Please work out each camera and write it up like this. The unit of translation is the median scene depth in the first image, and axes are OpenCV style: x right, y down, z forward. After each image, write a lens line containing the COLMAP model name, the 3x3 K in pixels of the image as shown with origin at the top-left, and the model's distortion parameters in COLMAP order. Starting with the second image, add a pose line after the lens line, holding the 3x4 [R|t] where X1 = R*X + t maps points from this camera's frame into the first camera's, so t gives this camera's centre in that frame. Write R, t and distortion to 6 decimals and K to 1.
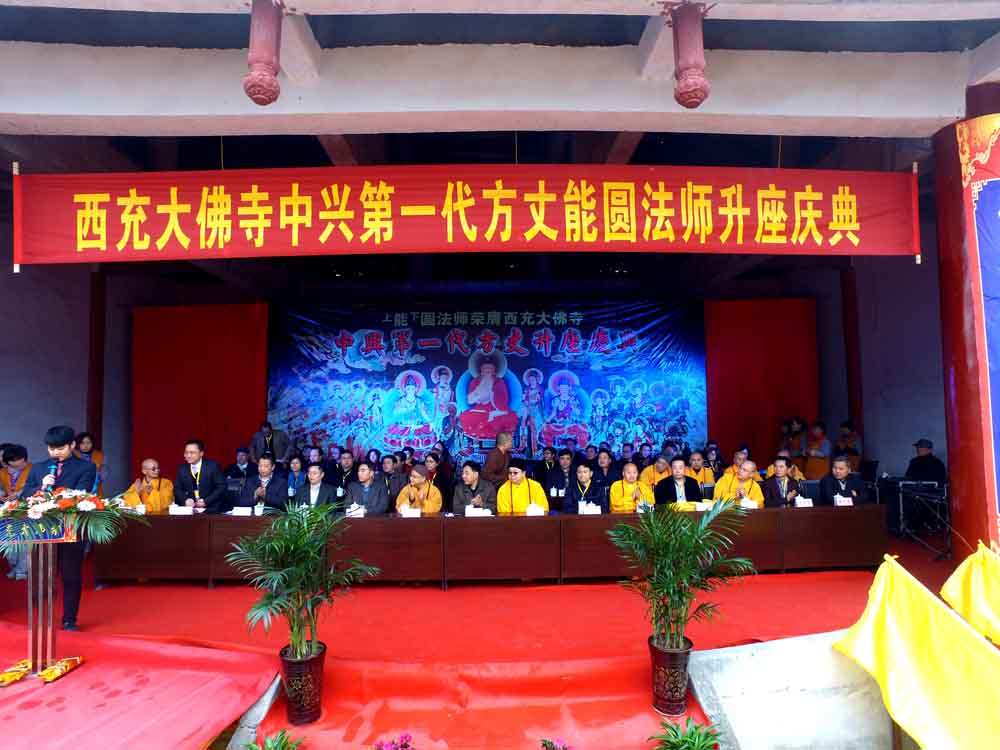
lens RADIAL K [[581.3, 0, 500.0], [0, 581.3, 375.0], [0, 0, 1]] dist [-0.123153, 0.088316]
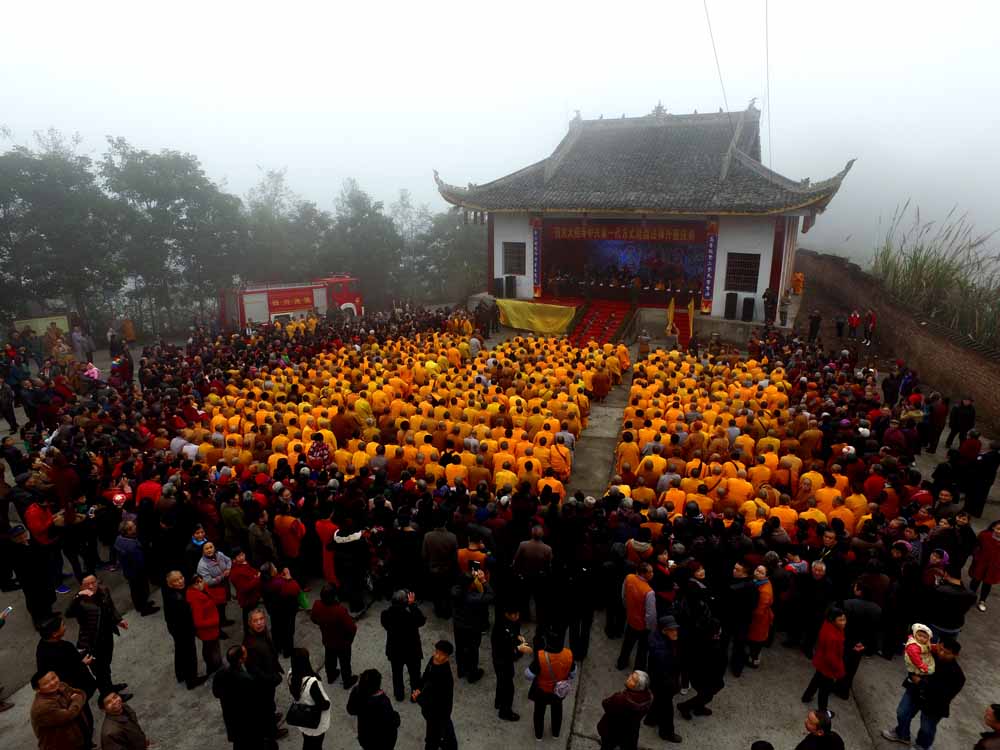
lens RADIAL K [[581.3, 0, 500.0], [0, 581.3, 375.0], [0, 0, 1]] dist [-0.123153, 0.088316]
pose [[0.852636, 0.156548, -0.498503, 1.923674], [0.025919, 0.940215, 0.339595, -0.896175], [0.521862, -0.302471, 0.797603, -4.411585]]
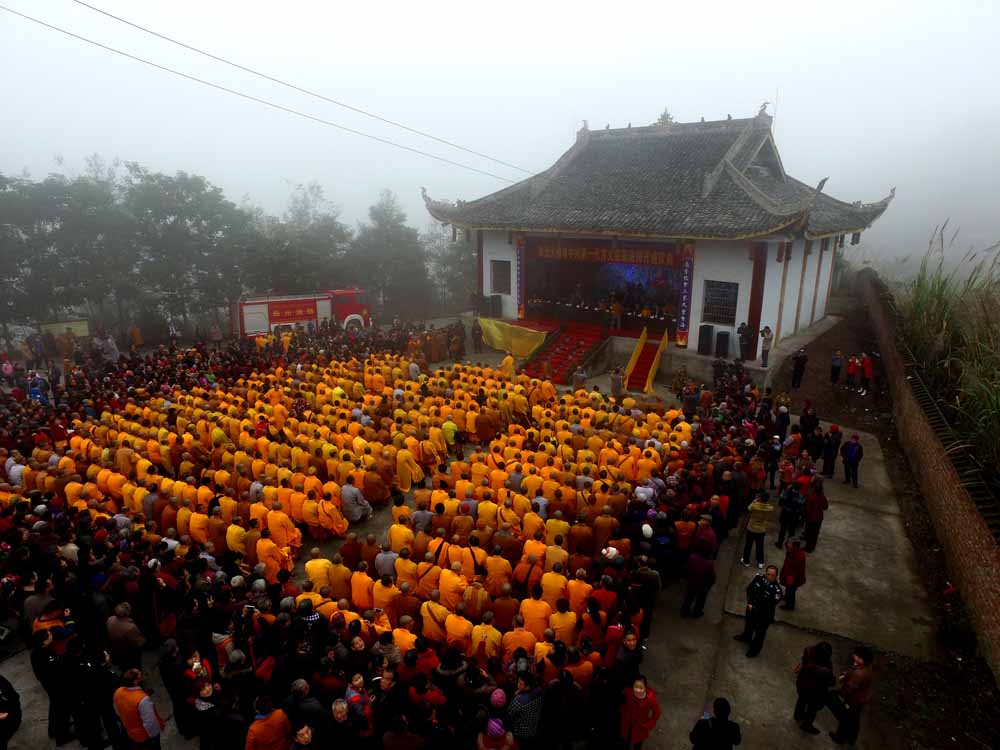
lens RADIAL K [[581.3, 0, 500.0], [0, 581.3, 375.0], [0, 0, 1]] dist [-0.123153, 0.088316]
pose [[0.723826, 0.205191, -0.658766, 2.908974], [0.039215, 0.940980, 0.336183, -1.024091], [0.688868, -0.269171, 0.673059, -3.365114]]
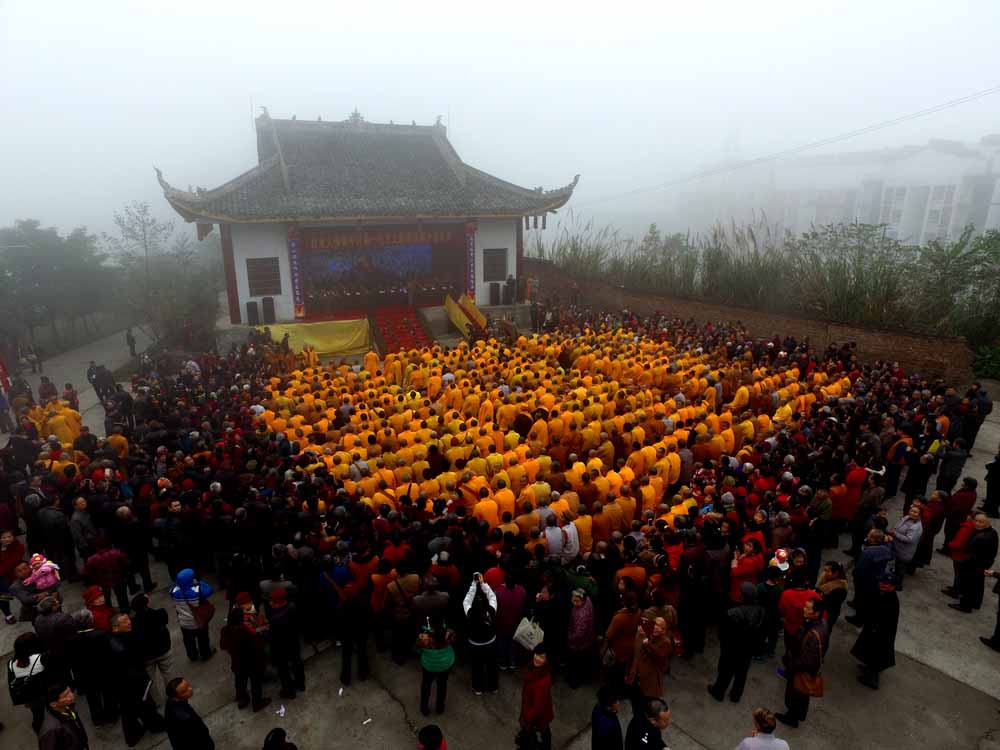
lens RADIAL K [[581.3, 0, 500.0], [0, 581.3, 375.0], [0, 0, 1]] dist [-0.123153, 0.088316]
pose [[0.922291, -0.099226, 0.373543, -1.200280], [-0.031858, 0.943676, 0.329334, -0.895220], [-0.385182, -0.315642, 0.867182, -4.629976]]
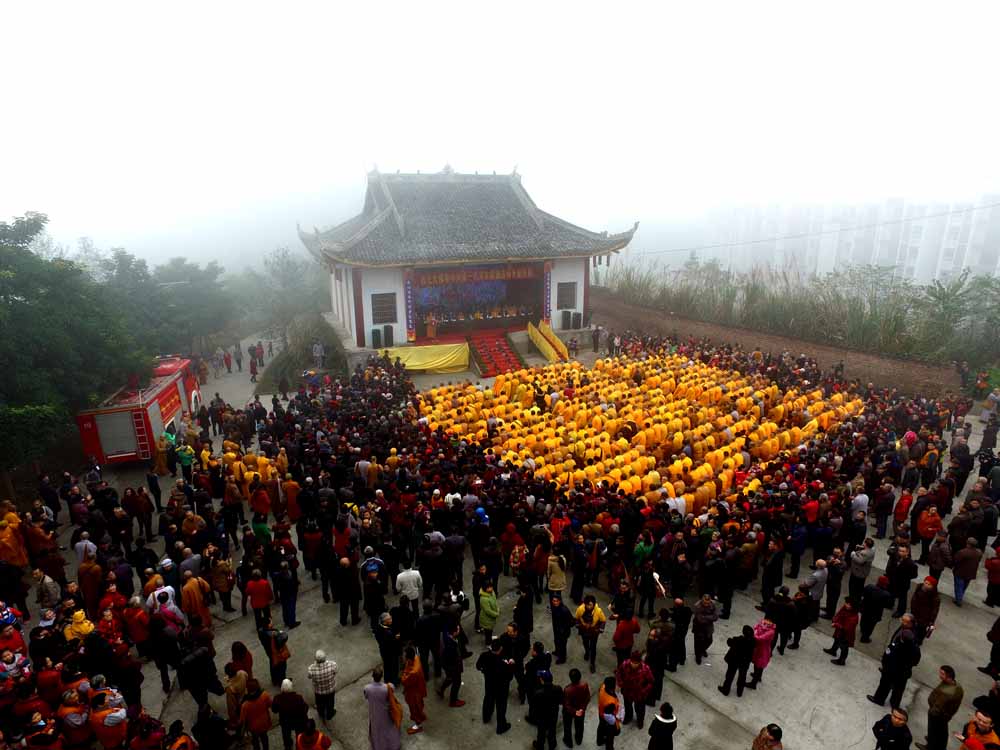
lens RADIAL K [[581.3, 0, 500.0], [0, 581.3, 375.0], [0, 0, 1]] dist [-0.123153, 0.088316]
pose [[0.934472, -0.094847, 0.343172, -2.212372], [-0.025544, 0.943519, 0.330331, -1.415070], [-0.355120, -0.317451, 0.879269, -5.363726]]
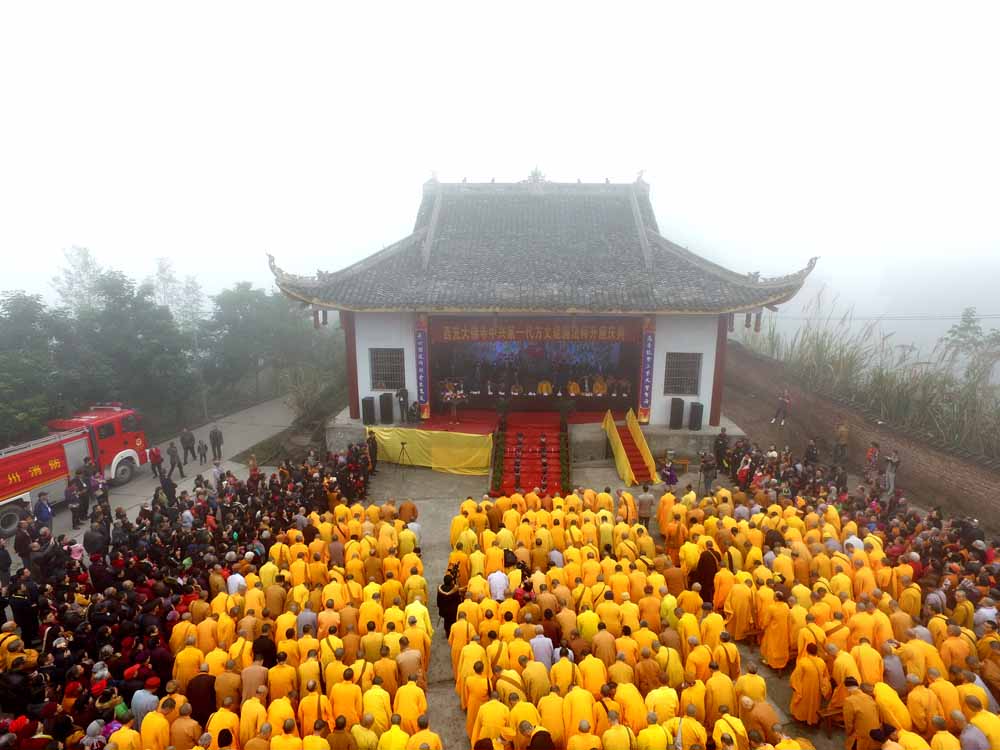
lens RADIAL K [[581.3, 0, 500.0], [0, 581.3, 375.0], [0, 0, 1]] dist [-0.123153, 0.088316]
pose [[0.996432, 0.031144, -0.078446, 0.063192], [-0.007012, 0.956765, 0.290778, -1.250435], [0.084111, -0.289190, 0.953569, -3.348690]]
